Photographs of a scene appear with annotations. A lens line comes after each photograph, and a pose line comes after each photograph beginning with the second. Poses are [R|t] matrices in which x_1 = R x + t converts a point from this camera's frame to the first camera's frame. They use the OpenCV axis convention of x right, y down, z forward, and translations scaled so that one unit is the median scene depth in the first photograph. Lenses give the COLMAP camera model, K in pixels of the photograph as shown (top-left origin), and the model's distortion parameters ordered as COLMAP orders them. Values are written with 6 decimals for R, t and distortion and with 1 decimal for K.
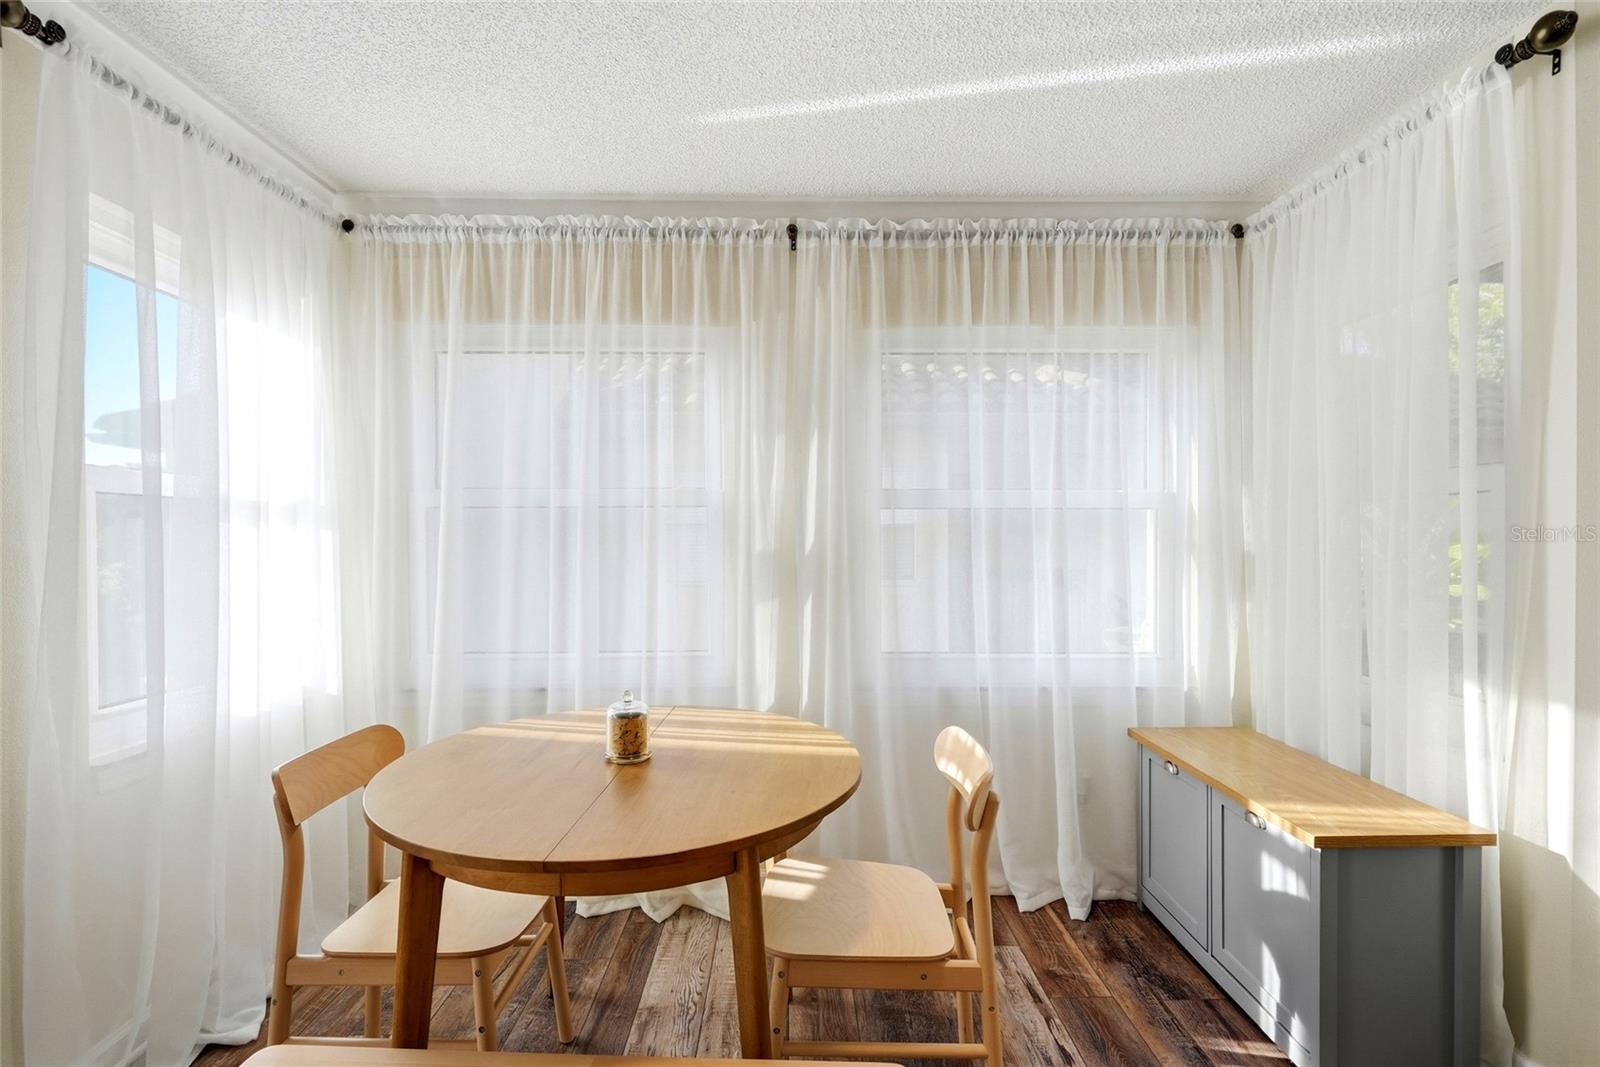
lens RADIAL K [[743.1, 0, 807.1], [0, 743.1, 548.1], [0, 0, 1]] dist [0.003588, -0.002597]
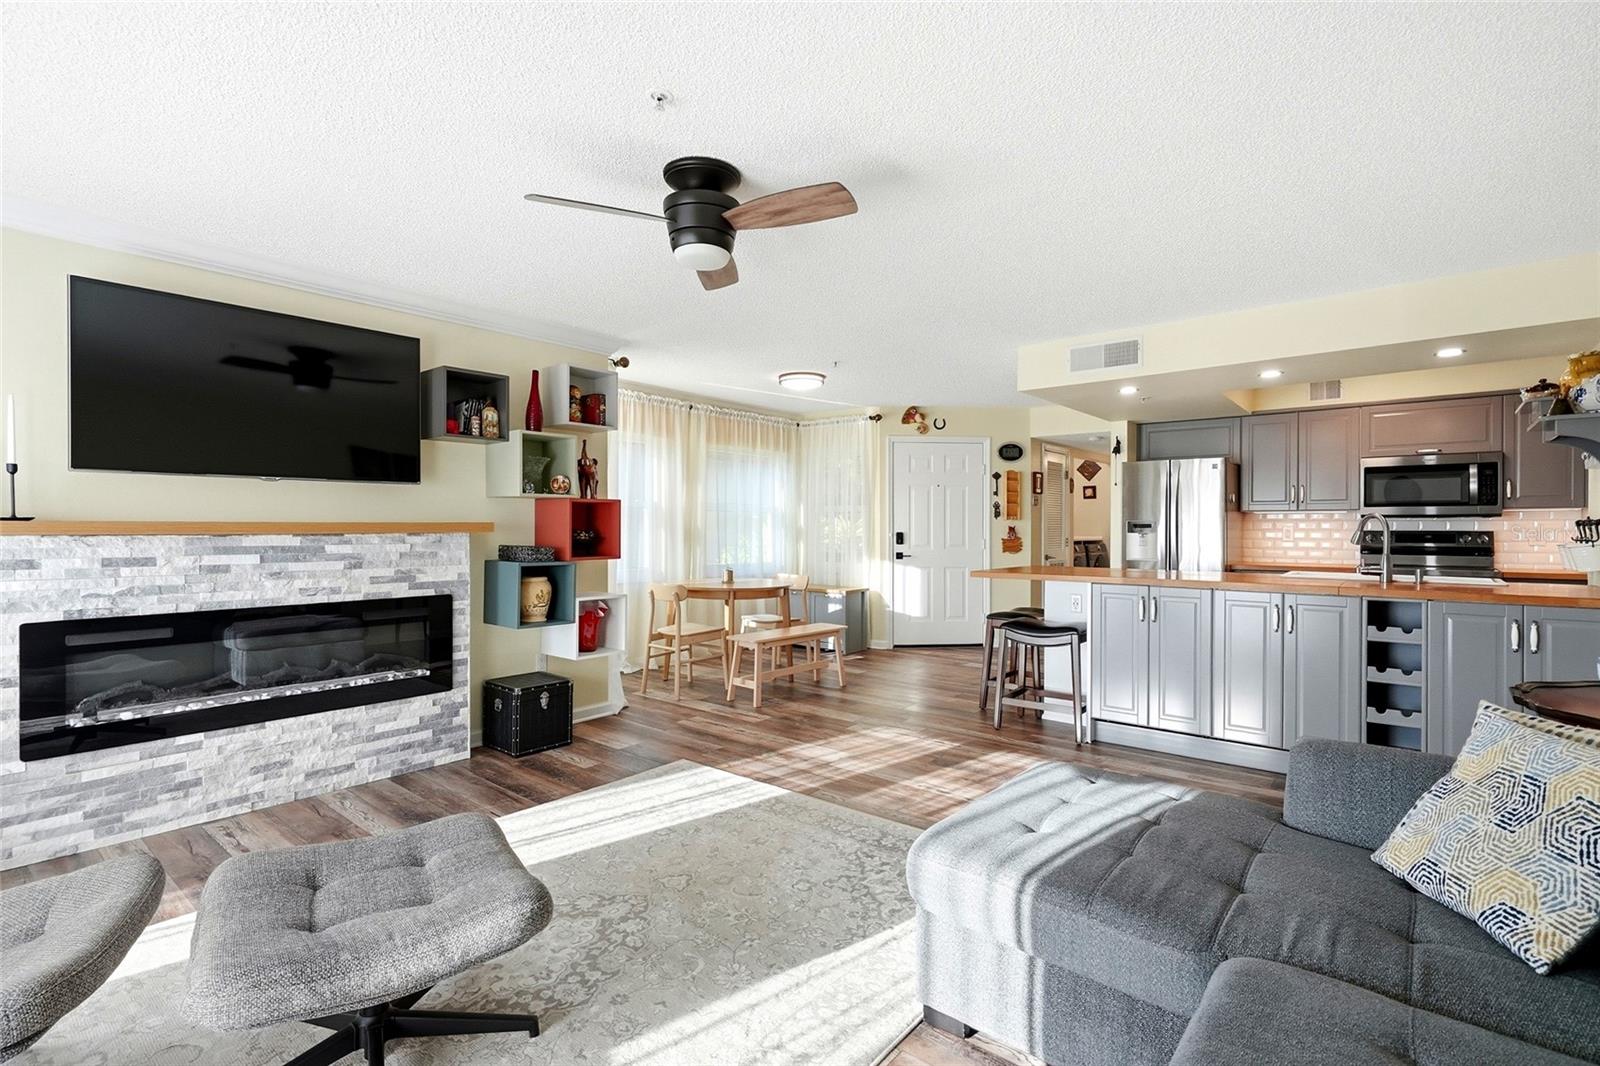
lens RADIAL K [[743.1, 0, 807.9], [0, 743.1, 530.4], [0, 0, 1]] dist [0.003588, -0.002597]
pose [[0.636575, 0.002050, 0.771212, -1.815974], [0.000874, 0.999994, -0.003380, 0.028481], [-0.771214, 0.002826, 0.636569, -1.030508]]
